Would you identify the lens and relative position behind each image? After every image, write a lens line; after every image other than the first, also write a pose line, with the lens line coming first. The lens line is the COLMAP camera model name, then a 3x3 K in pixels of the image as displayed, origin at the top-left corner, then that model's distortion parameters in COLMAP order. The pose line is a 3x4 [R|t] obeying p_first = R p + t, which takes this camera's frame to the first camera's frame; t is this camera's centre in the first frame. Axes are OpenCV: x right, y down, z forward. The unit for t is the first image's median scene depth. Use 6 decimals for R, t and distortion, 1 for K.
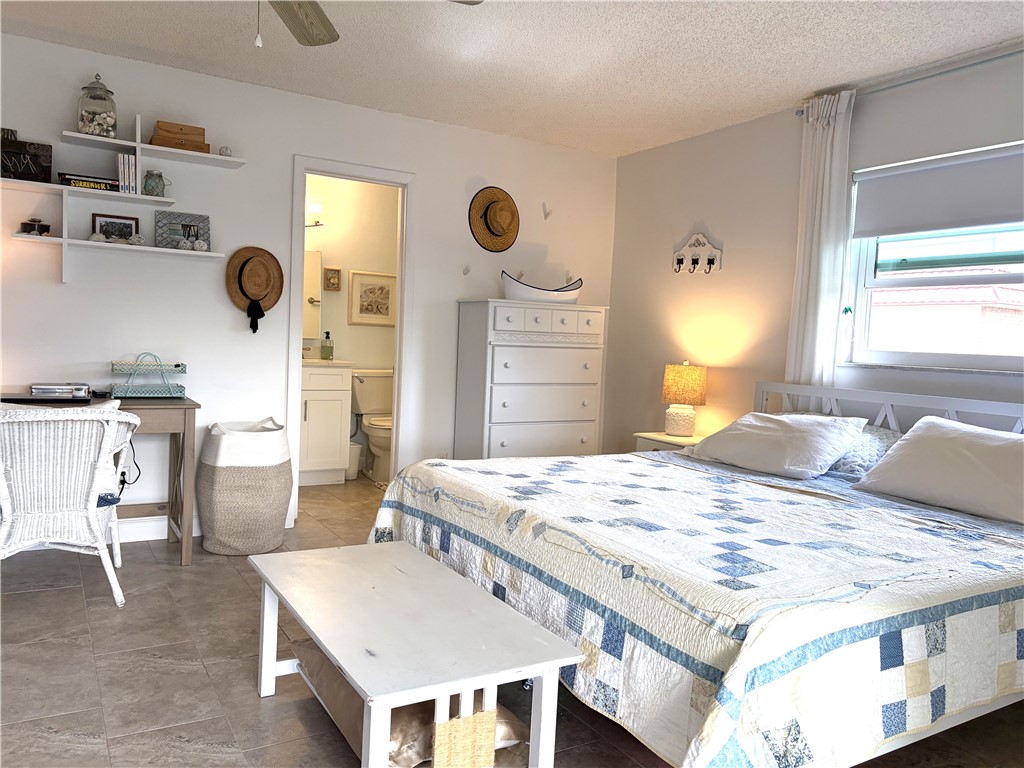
lens RADIAL K [[769.2, 0, 510.3], [0, 769.2, 388.4], [0, 0, 1]] dist [0.007454, 0.002534]
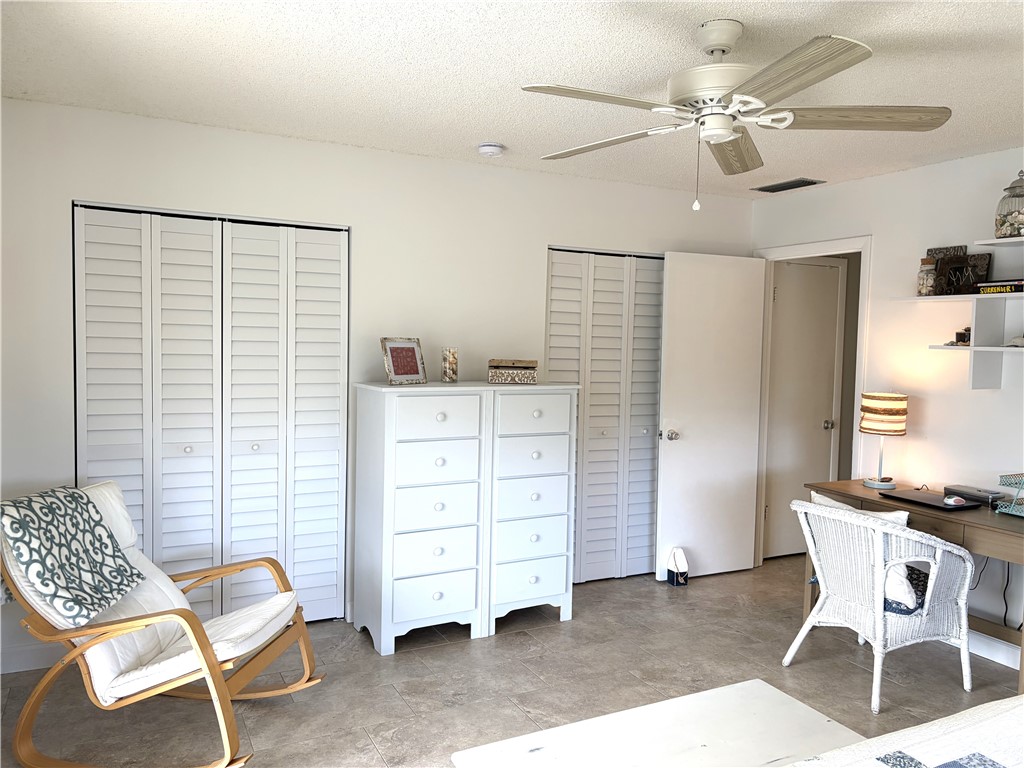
lens RADIAL K [[769.2, 0, 512.4], [0, 769.2, 384.5], [0, 0, 1]] dist [0.007454, 0.002534]
pose [[-0.059963, 0.010393, -0.998146, 0.479667], [-0.095959, 0.995255, 0.016127, -0.107583], [0.993578, 0.096748, -0.058682, 0.488104]]
